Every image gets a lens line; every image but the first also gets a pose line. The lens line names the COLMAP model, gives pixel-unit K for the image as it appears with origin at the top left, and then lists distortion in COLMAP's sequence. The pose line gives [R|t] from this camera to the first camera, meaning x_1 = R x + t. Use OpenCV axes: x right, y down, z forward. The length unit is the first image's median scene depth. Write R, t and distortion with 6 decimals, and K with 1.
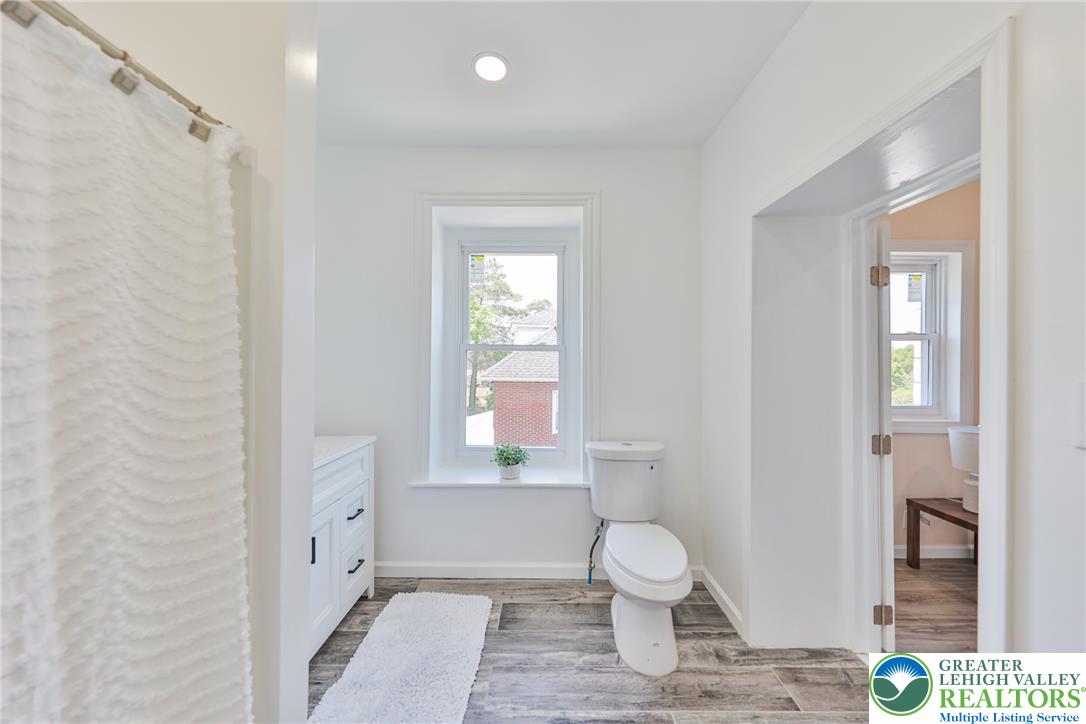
lens RADIAL K [[360.7, 0, 540.2], [0, 360.7, 357.1], [0, 0, 1]] dist [0.017066, -0.005836]
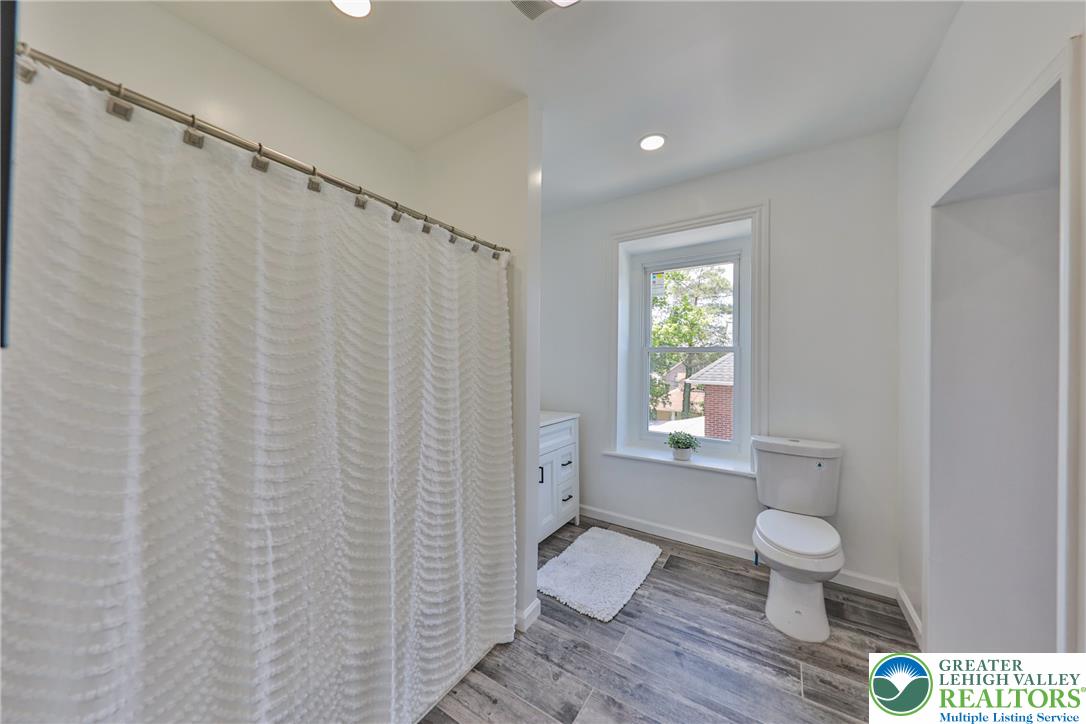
lens RADIAL K [[355.4, 0, 543.0], [0, 355.4, 362.0], [0, 0, 1]] dist [0.008360, -0.003365]
pose [[0.840698, 0.001349, -0.541502, 0.207100], [0.001842, 0.999984, 0.005351, 0.008021], [0.541501, -0.005496, 0.840682, -0.286814]]
